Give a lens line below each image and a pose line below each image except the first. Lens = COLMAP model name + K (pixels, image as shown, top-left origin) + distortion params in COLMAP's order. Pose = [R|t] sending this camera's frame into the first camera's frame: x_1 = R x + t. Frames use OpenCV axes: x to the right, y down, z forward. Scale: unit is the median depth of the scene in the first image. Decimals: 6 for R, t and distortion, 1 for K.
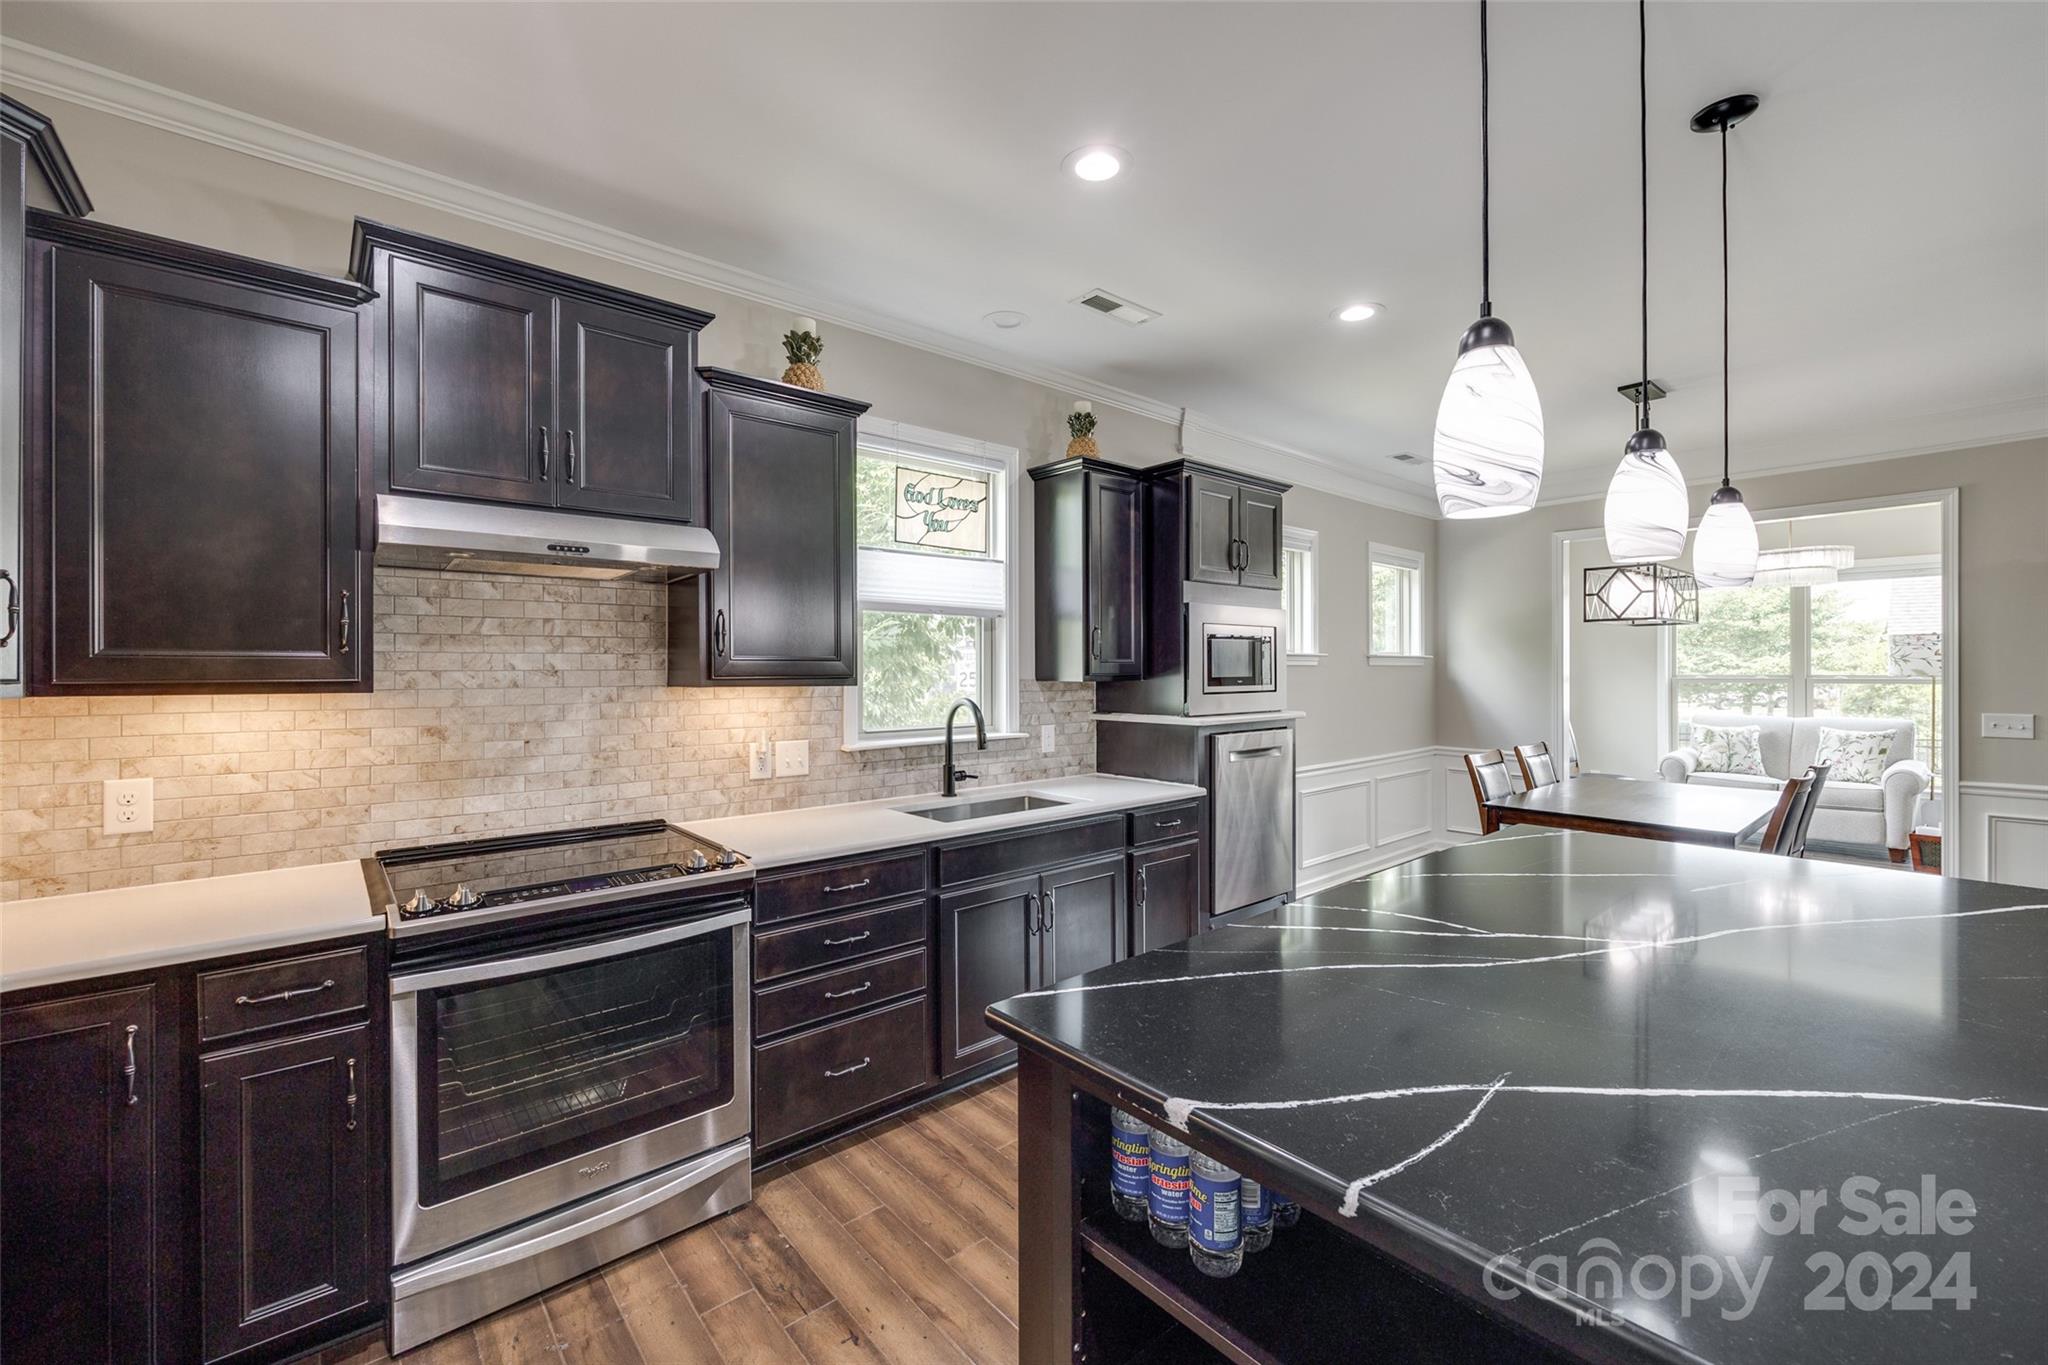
lens RADIAL K [[819.8, 0, 1018.7], [0, 819.8, 673.0], [0, 0, 1]] dist [-0.000005, 0.000031]
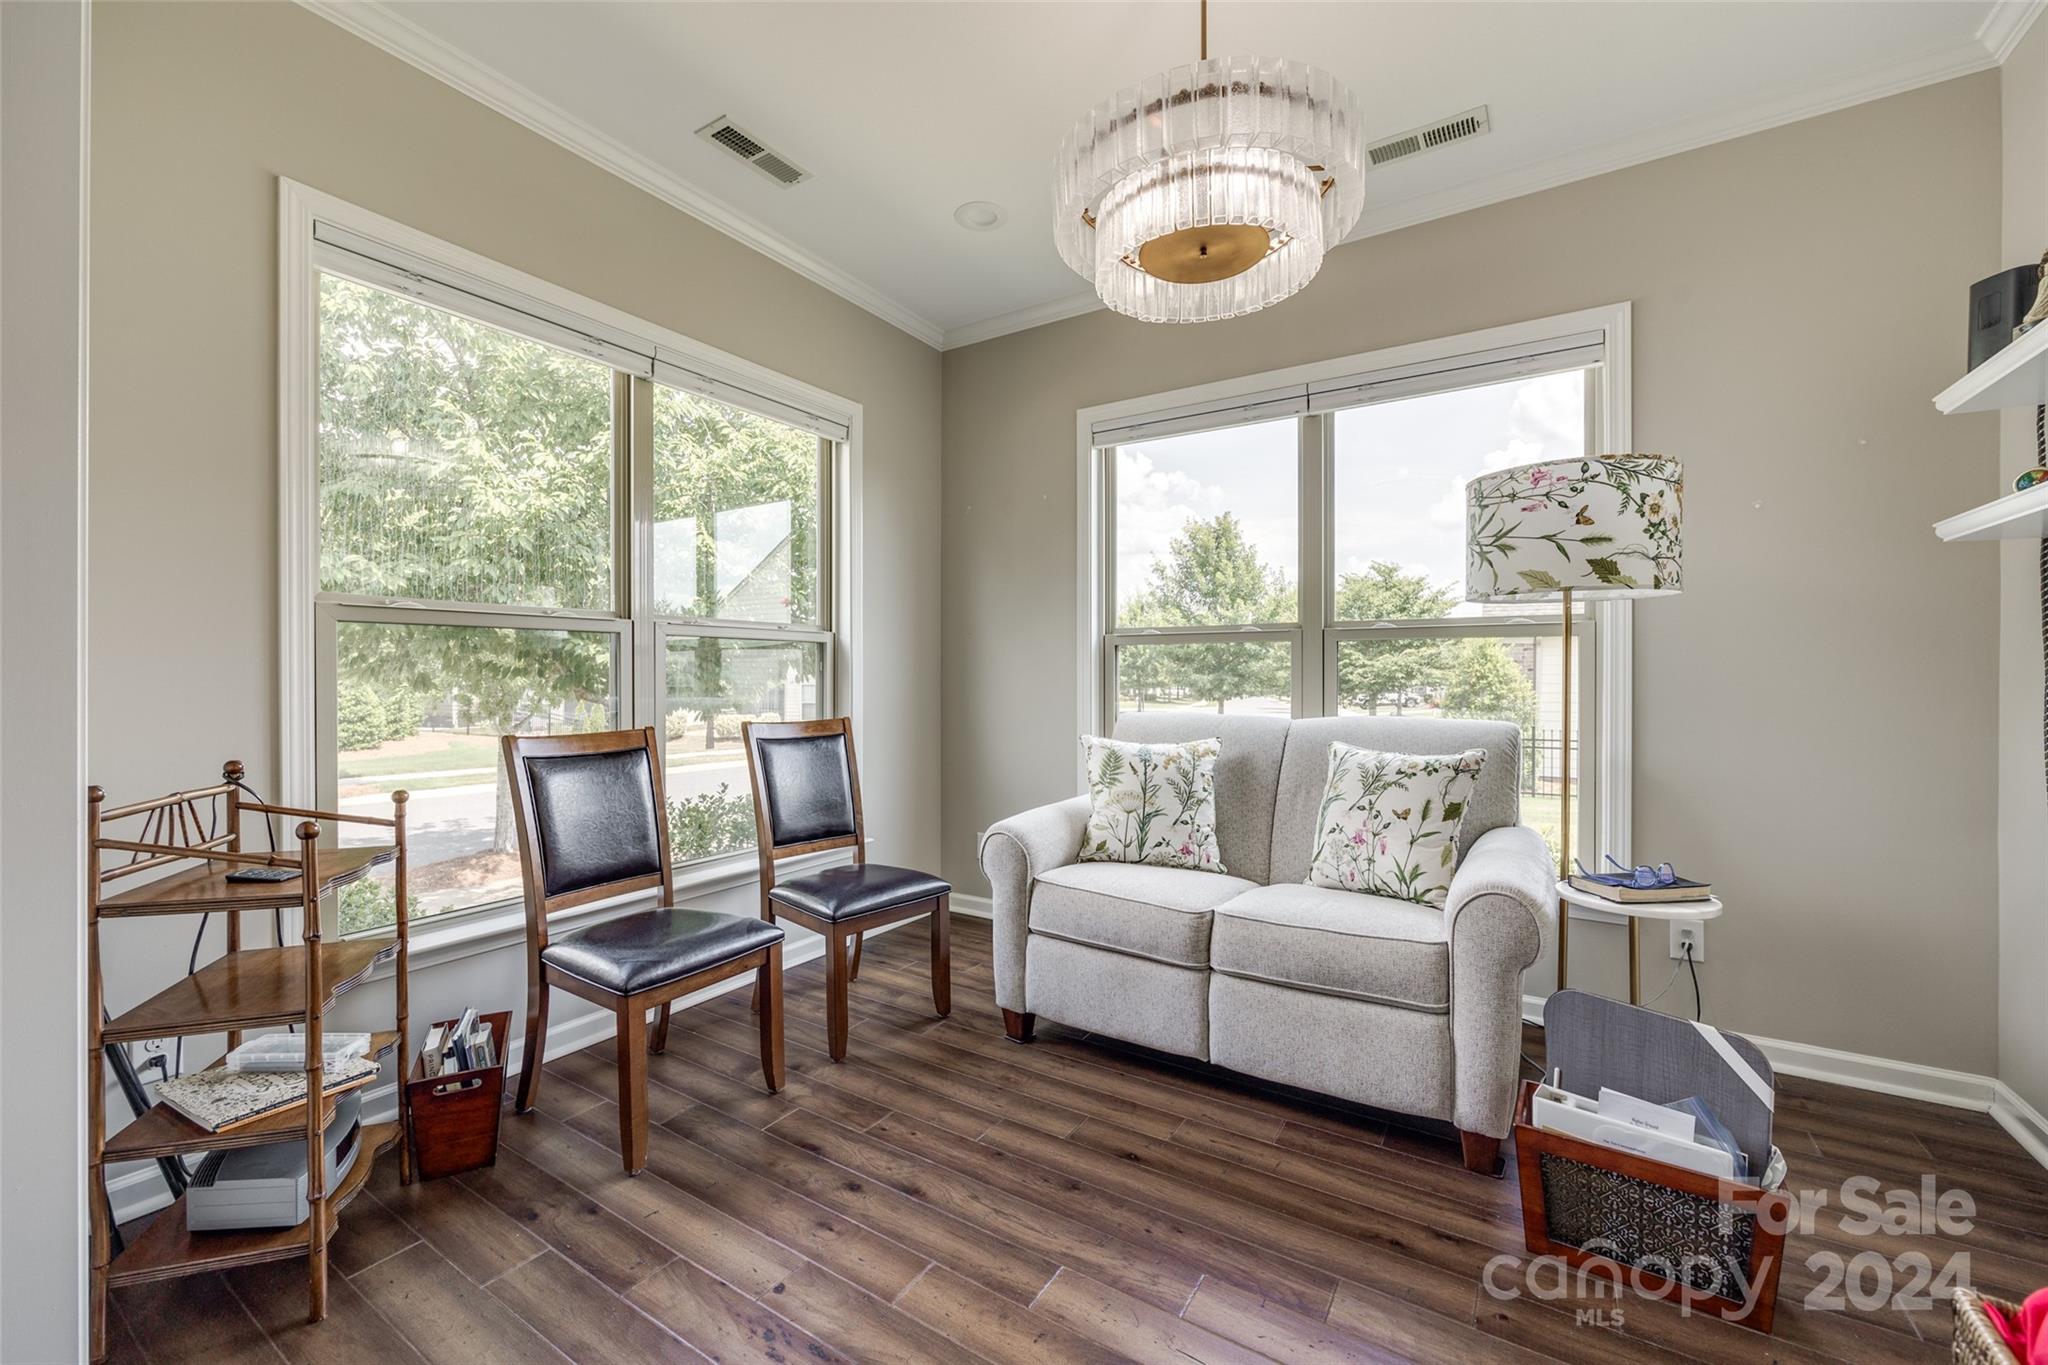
lens RADIAL K [[819.8, 0, 1022.0], [0, 819.8, 681.2], [0, 0, 1]] dist [-0.000005, 0.000031]
pose [[0.955099, 0.003165, 0.296269, 0.734709], [-0.004439, 0.999984, 0.003628, 0.036854], [-0.296252, -0.004780, 0.955098, 0.683028]]
